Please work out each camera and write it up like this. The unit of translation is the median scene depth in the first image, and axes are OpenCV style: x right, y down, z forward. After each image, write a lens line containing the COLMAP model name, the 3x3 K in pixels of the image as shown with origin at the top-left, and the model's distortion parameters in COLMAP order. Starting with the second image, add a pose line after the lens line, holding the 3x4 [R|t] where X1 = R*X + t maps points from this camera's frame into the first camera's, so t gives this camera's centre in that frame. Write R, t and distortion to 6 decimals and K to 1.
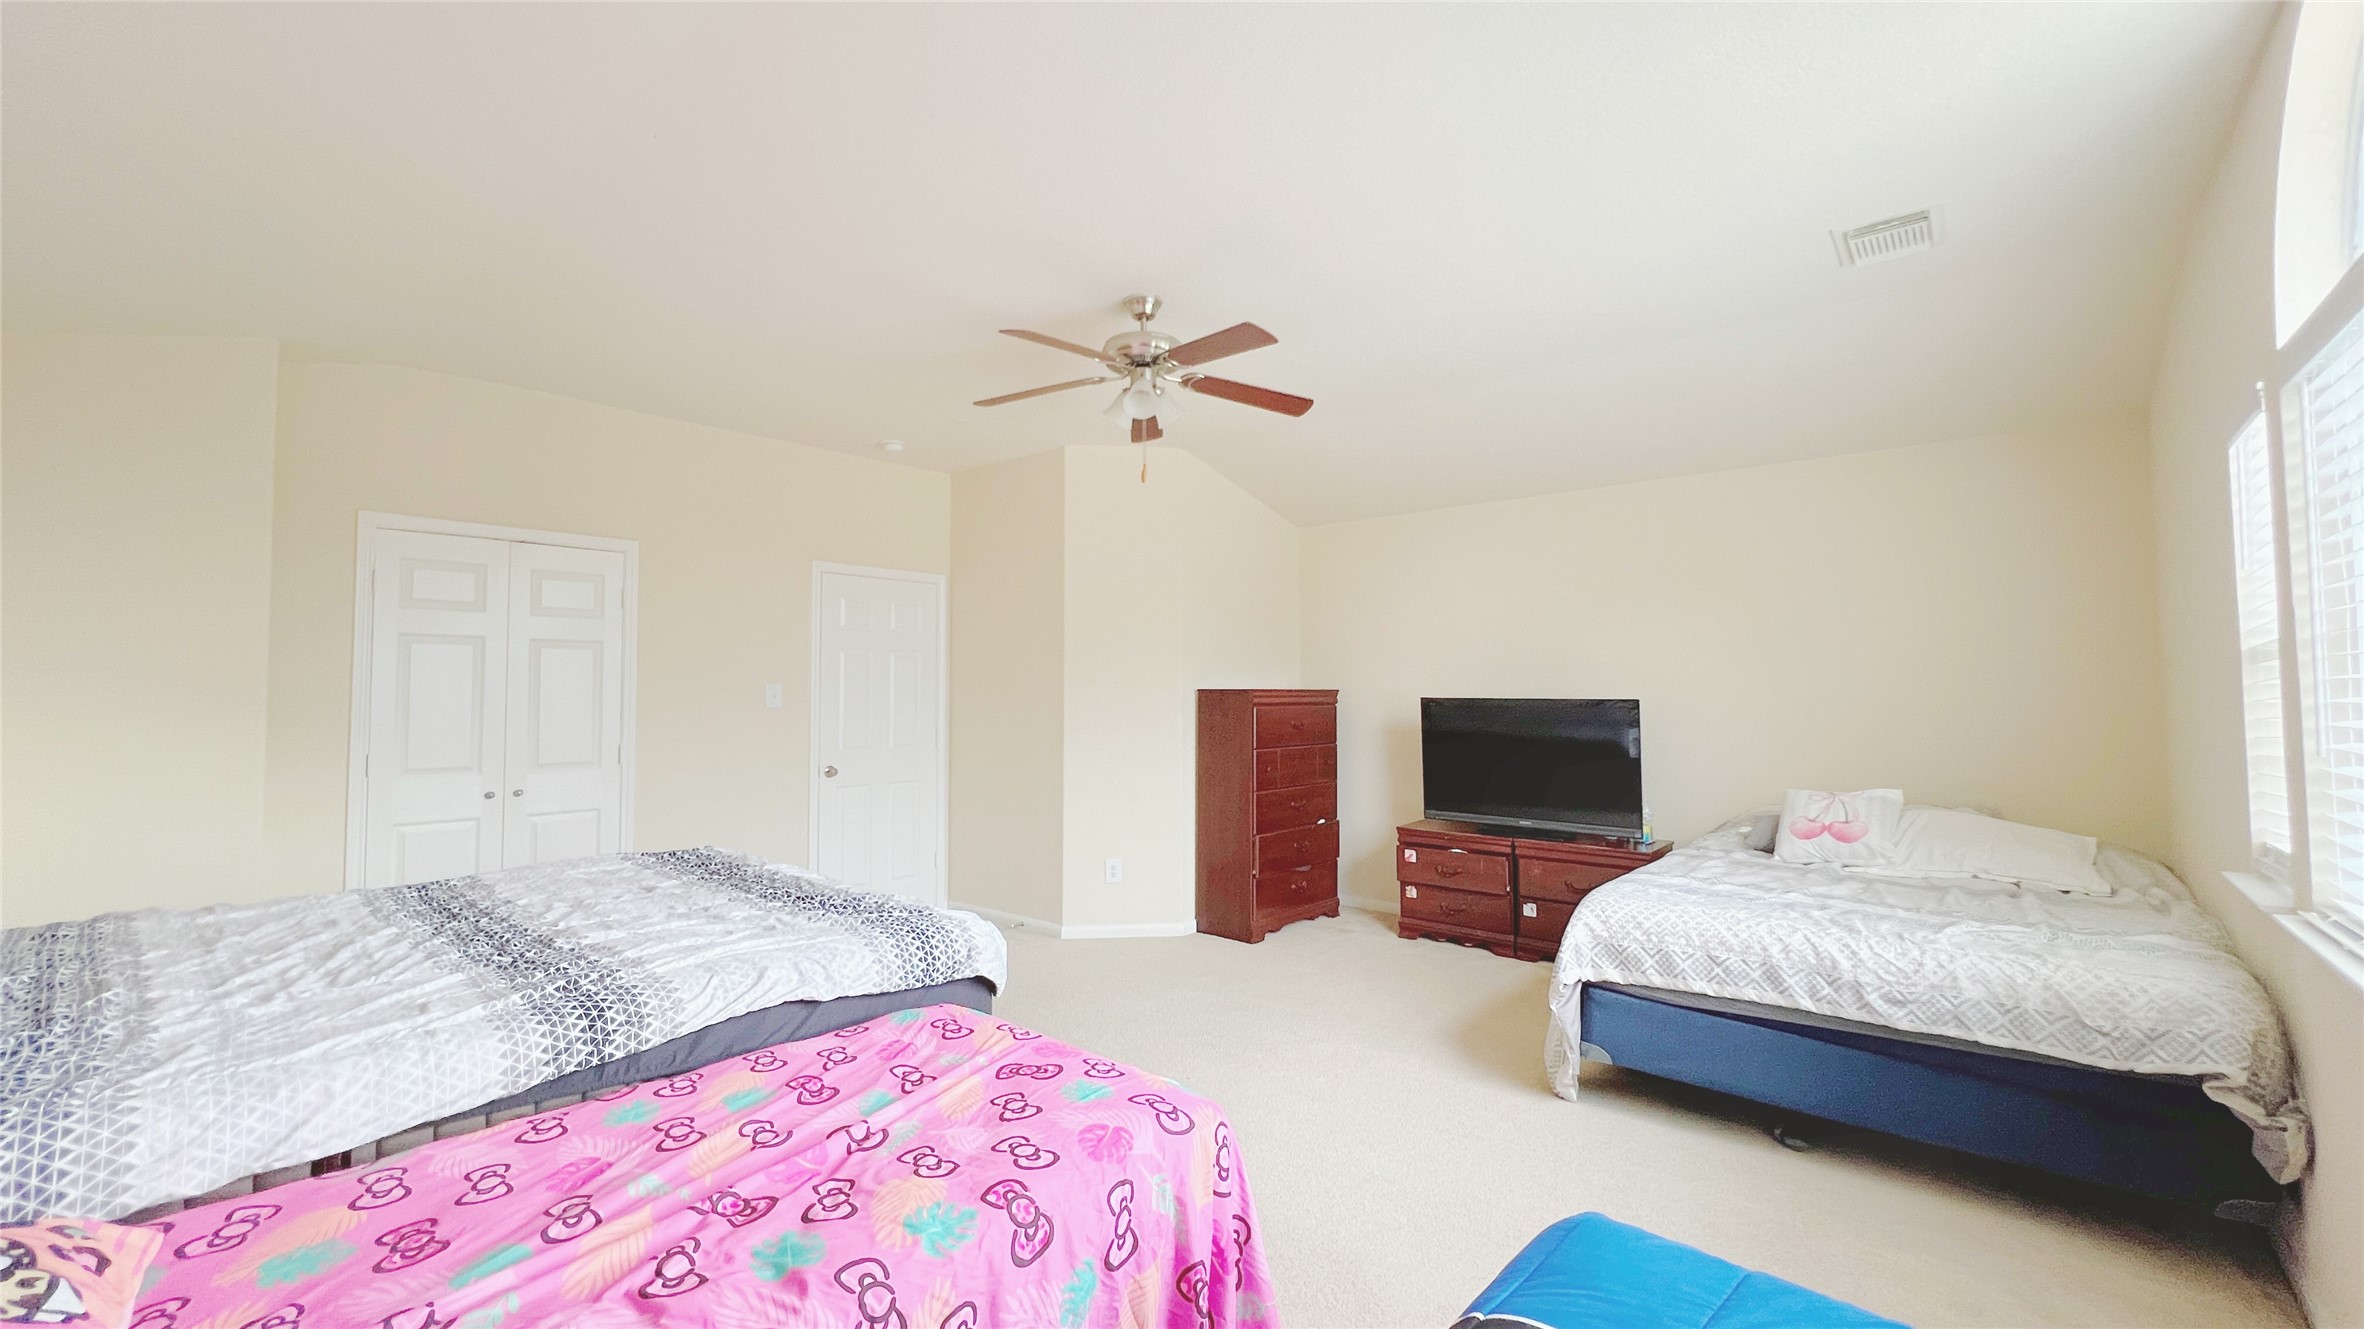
lens RADIAL K [[929.7, 0, 1200.4], [0, 929.7, 657.2], [0, 0, 1]] dist [-0.000618, 0.000008]
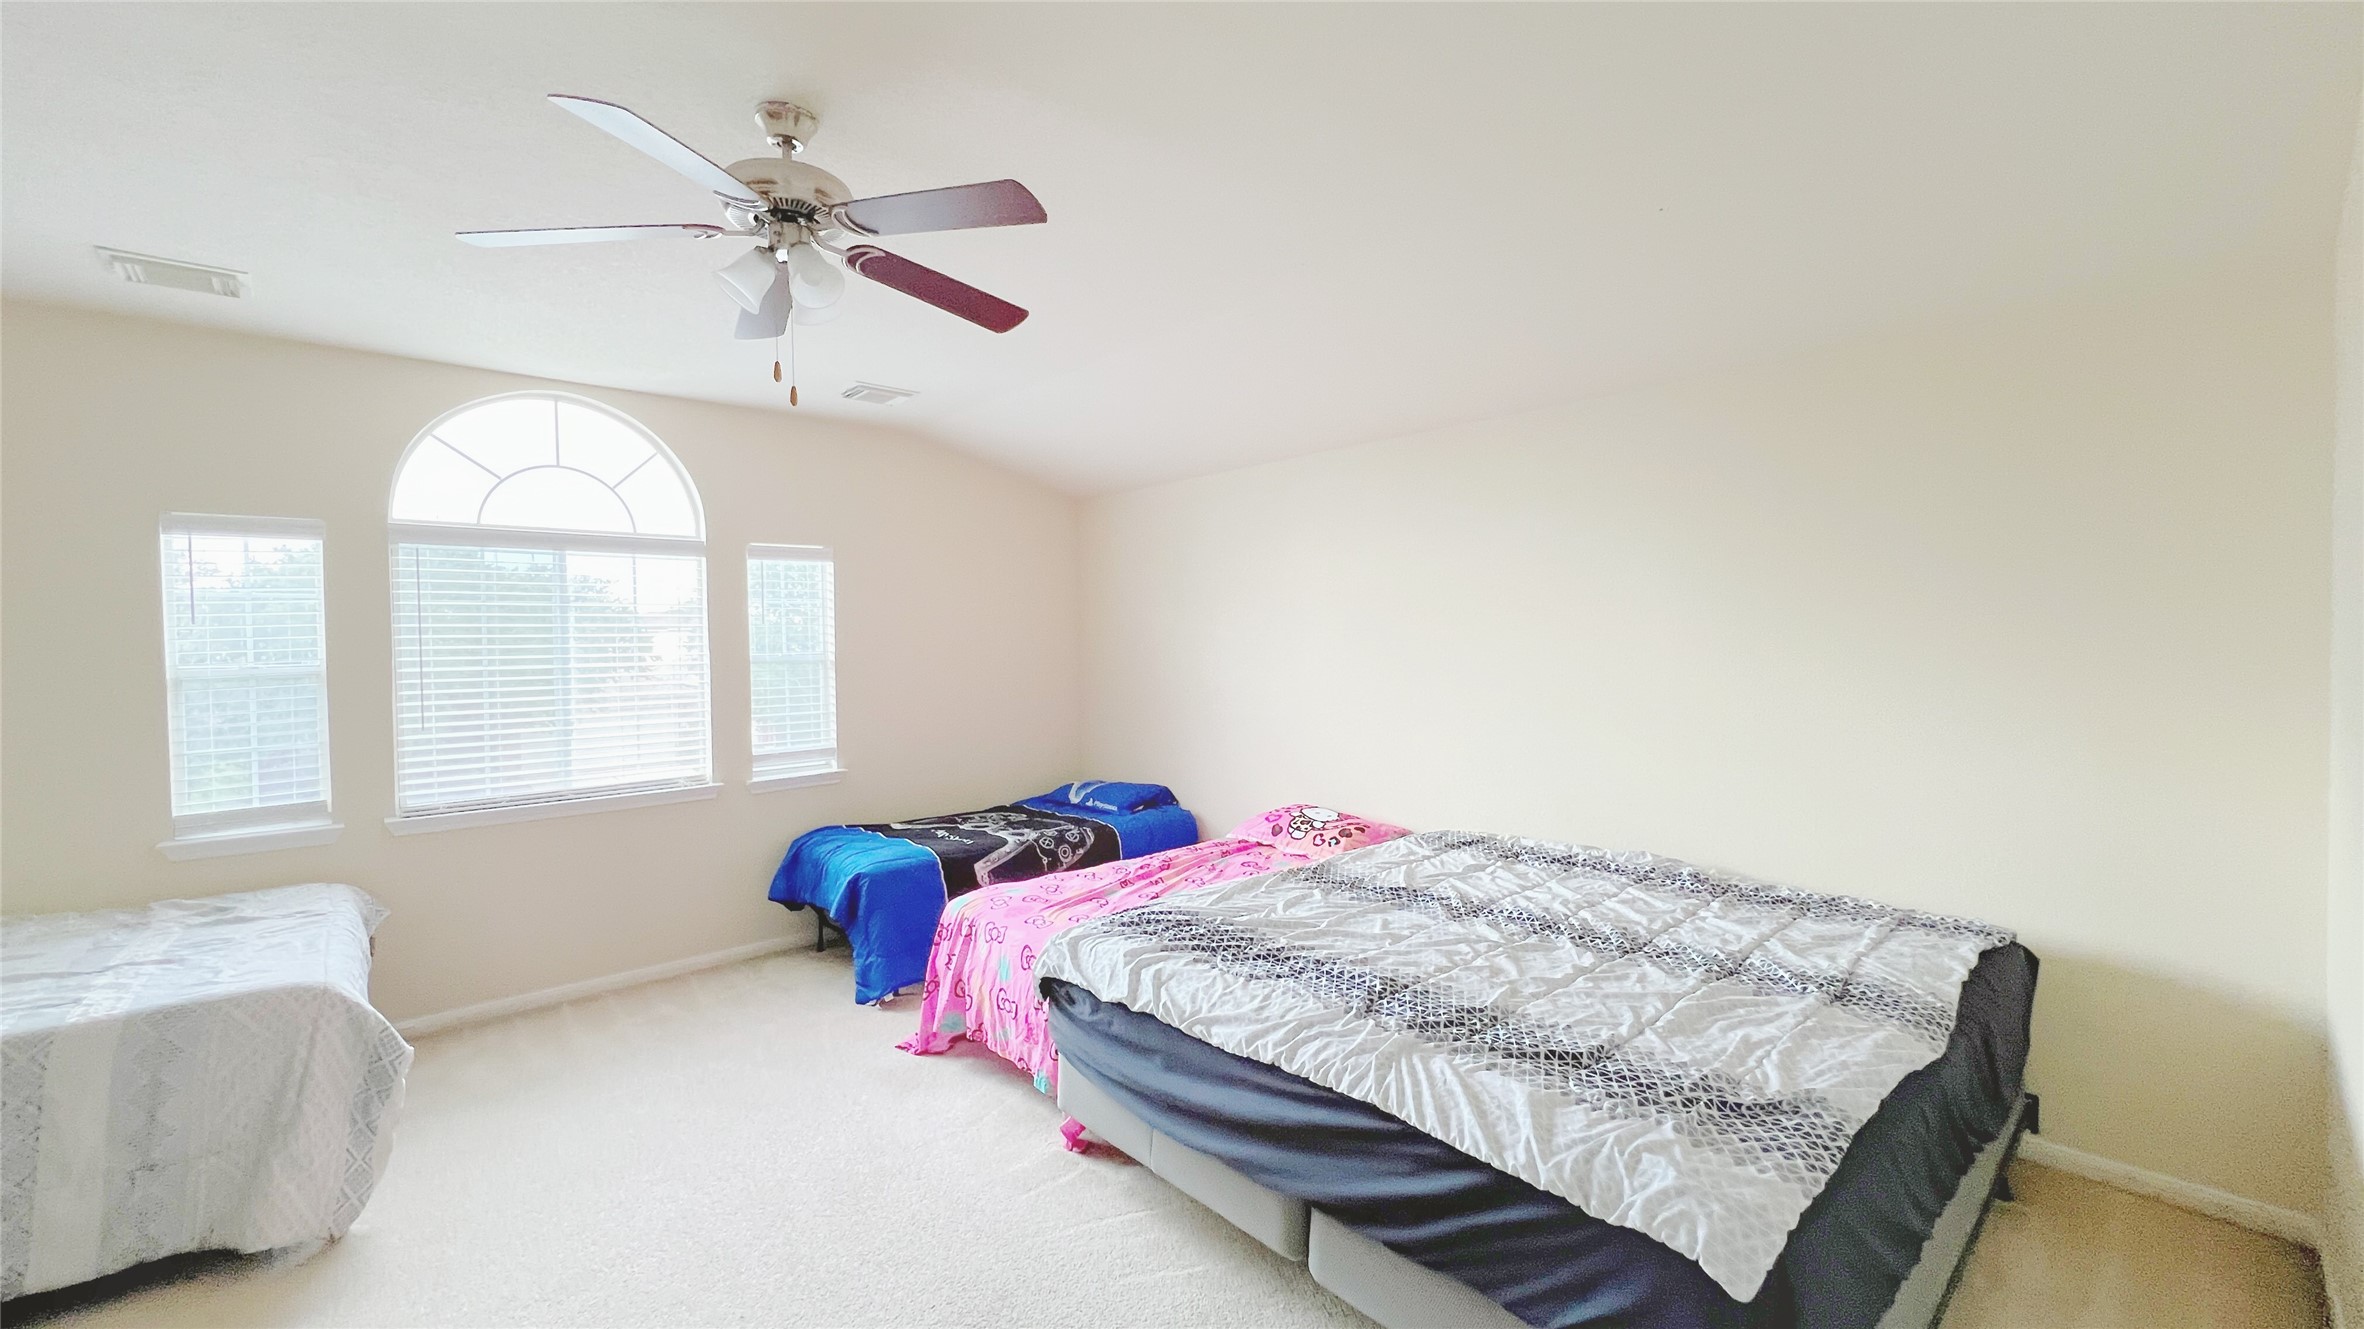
lens RADIAL K [[942.0, 0, 1179.6], [0, 942.0, 659.8], [0, 0, 1]] dist [-0.001132, 0.000449]
pose [[-0.991126, 0.015249, 0.132049, -0.290835], [0.012746, 0.999723, -0.019780, 0.002999], [-0.132314, -0.017922, -0.991046, 1.128168]]
